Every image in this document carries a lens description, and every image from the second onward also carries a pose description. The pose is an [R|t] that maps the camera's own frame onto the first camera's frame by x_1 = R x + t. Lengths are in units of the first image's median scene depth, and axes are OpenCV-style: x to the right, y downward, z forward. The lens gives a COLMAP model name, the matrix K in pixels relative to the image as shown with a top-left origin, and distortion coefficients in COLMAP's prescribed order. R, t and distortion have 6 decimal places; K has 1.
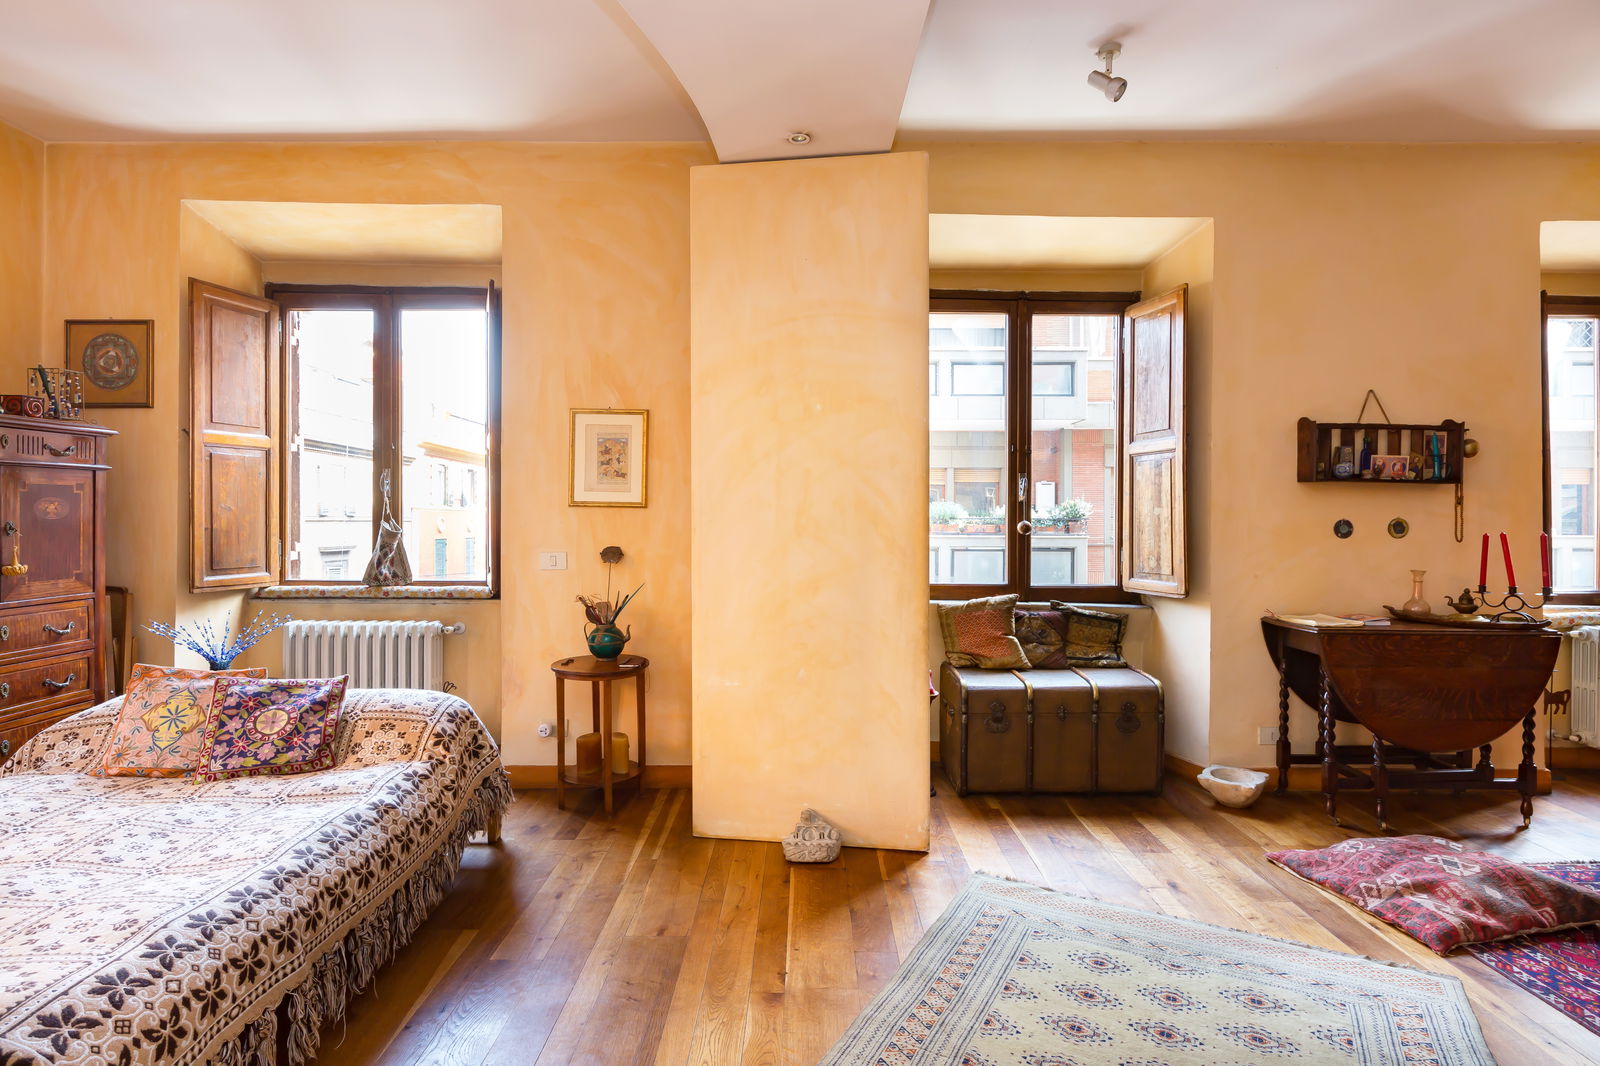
lens RADIAL K [[818.9, 0, 797.8], [0, 818.9, 524.8], [0, 0, 1]] dist [-0.001294, -0.000716]
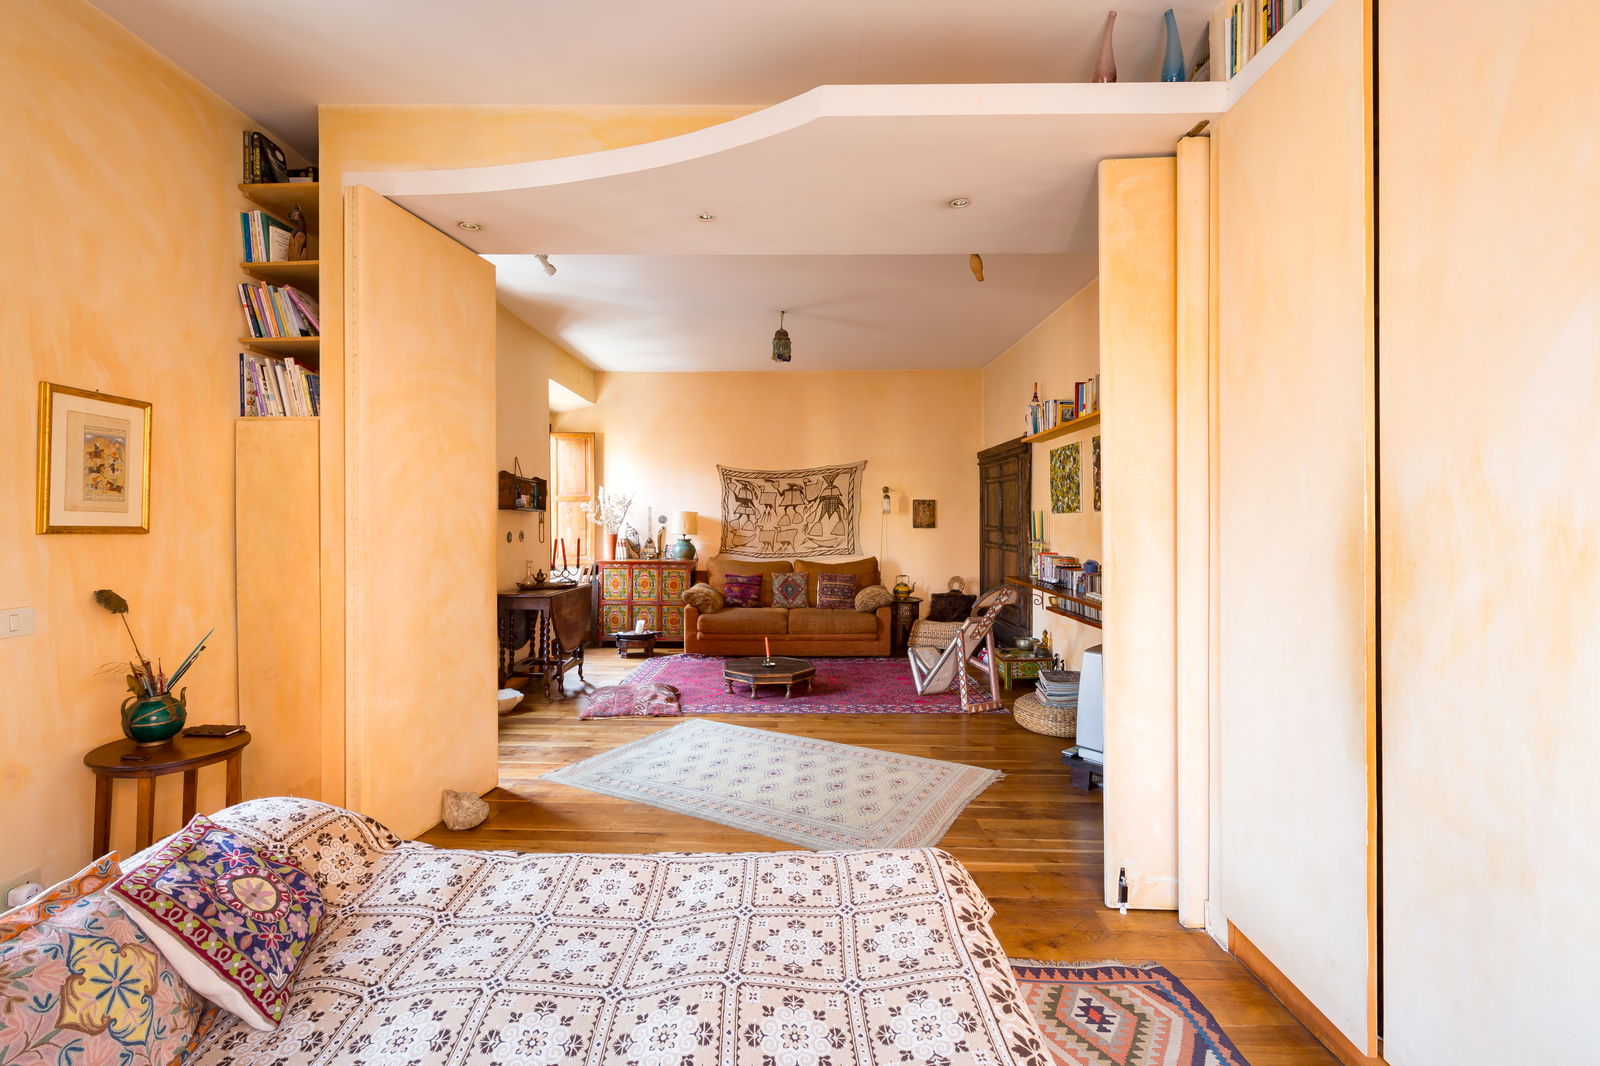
lens RADIAL K [[726.3, 0, 779.2], [0, 726.3, 520.5], [0, 0, 1]] dist [-0.001079, 0.000138]
pose [[0.023045, -0.000888, 0.999734, -0.850673], [0.007743, 0.999970, 0.000709, -0.029769], [-0.999704, 0.007725, 0.023051, 0.419482]]
